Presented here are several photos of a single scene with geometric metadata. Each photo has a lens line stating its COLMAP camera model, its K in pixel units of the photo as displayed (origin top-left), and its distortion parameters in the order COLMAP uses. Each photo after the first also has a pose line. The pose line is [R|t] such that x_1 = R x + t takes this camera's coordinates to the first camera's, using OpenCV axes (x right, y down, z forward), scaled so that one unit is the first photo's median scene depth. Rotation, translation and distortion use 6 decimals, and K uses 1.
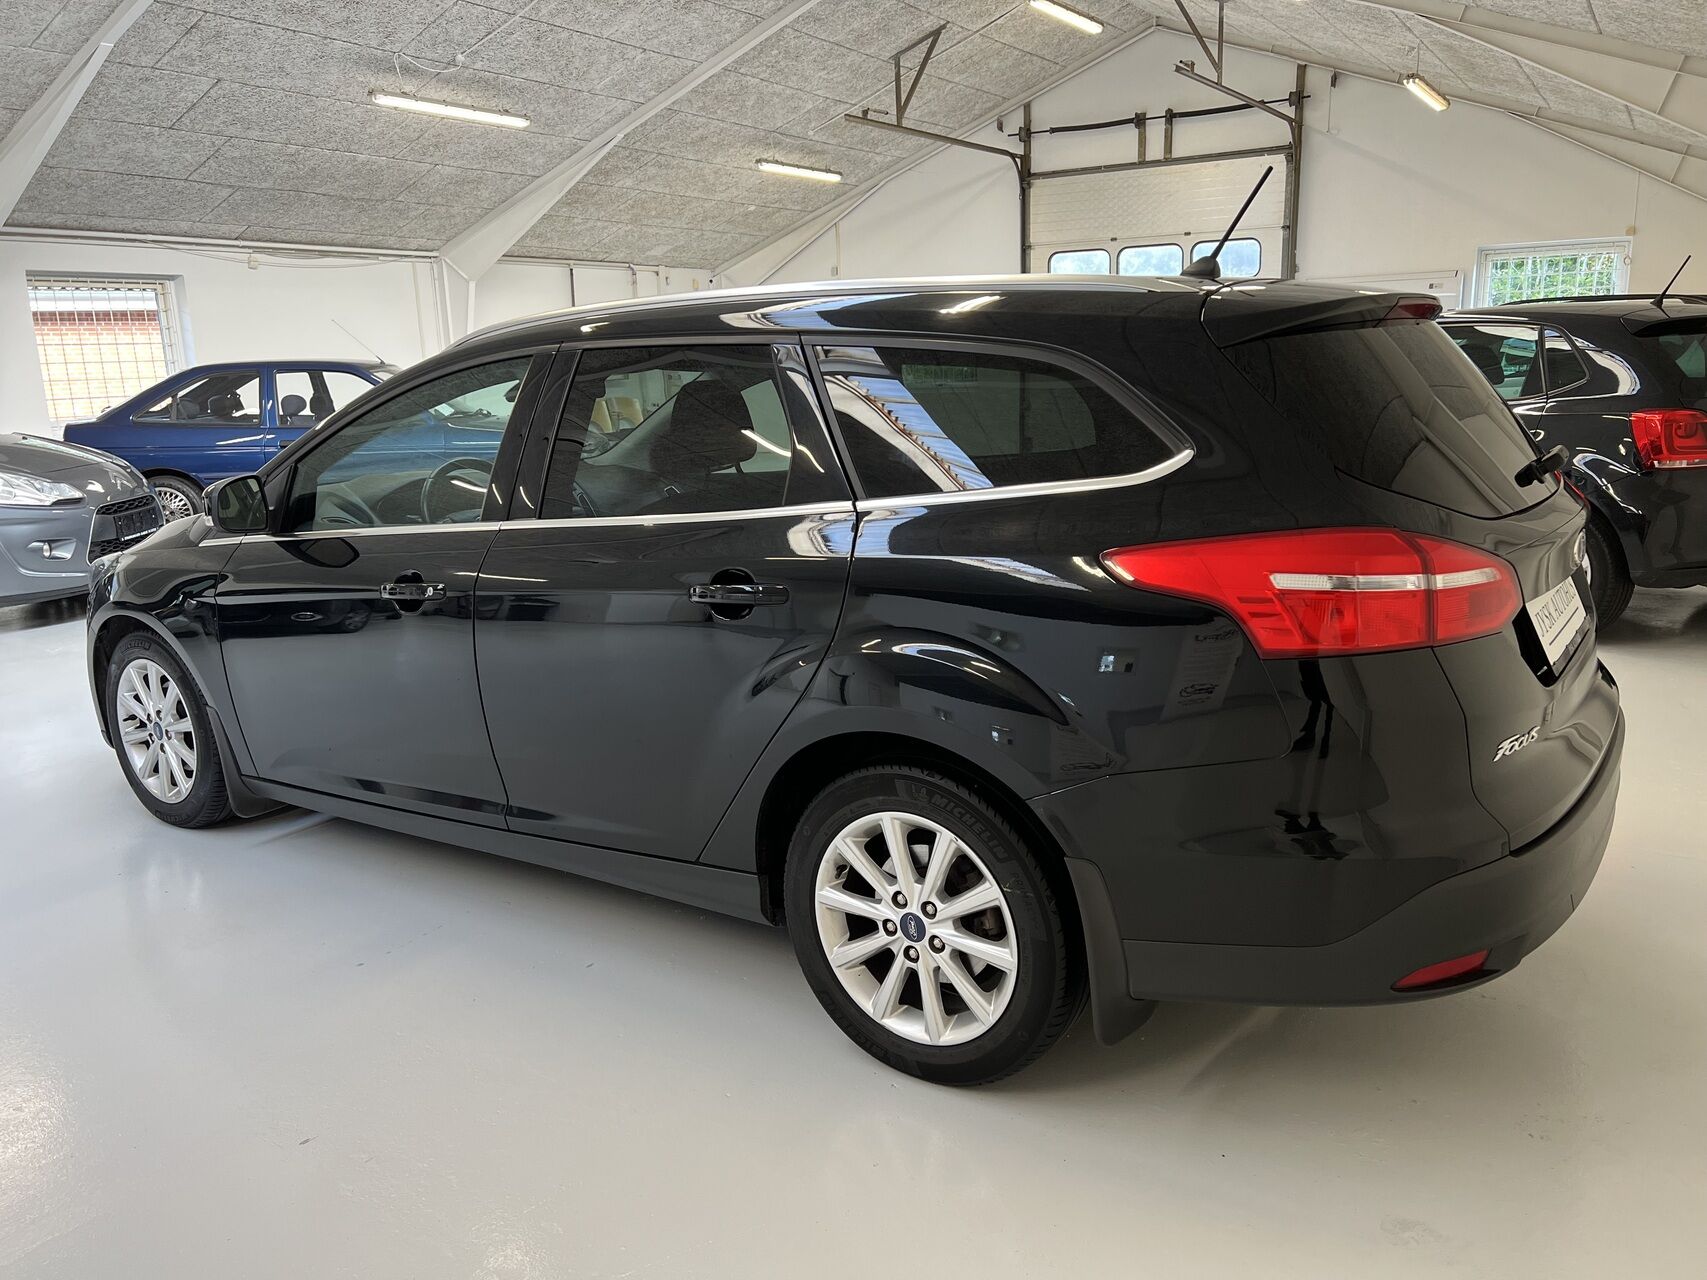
lens RADIAL K [[1316.6, 0, 867.8], [0, 1316.6, 636.4], [0, 0, 1]] dist [0.047243, -0.057161]
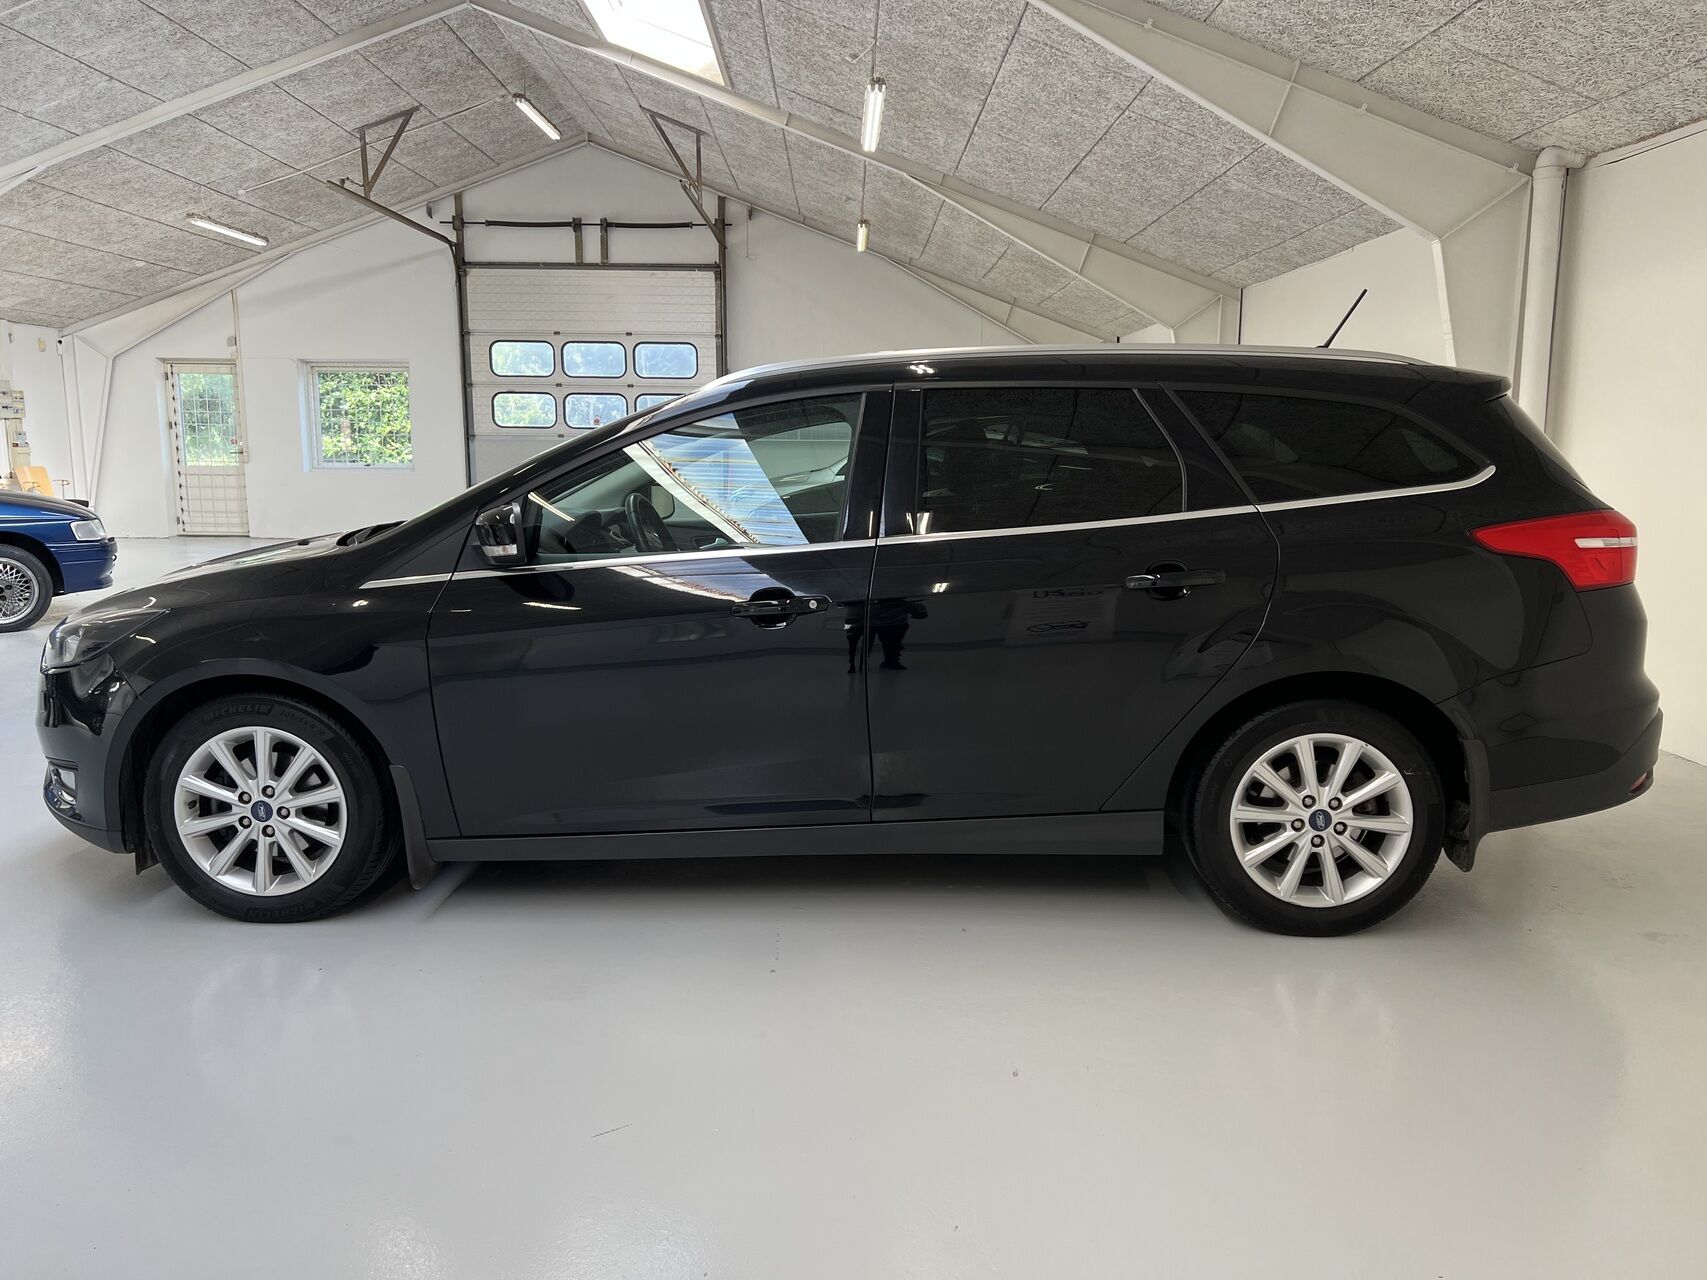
lens RADIAL K [[1316.6, 0, 855.4], [0, 1316.6, 641.2], [0, 0, 1]] dist [0.047243, -0.057161]
pose [[0.832028, -0.050463, 0.552433, -0.229798], [0.090288, 0.994894, -0.045103, 0.011939], [-0.547336, 0.087405, 0.832336, 0.024934]]
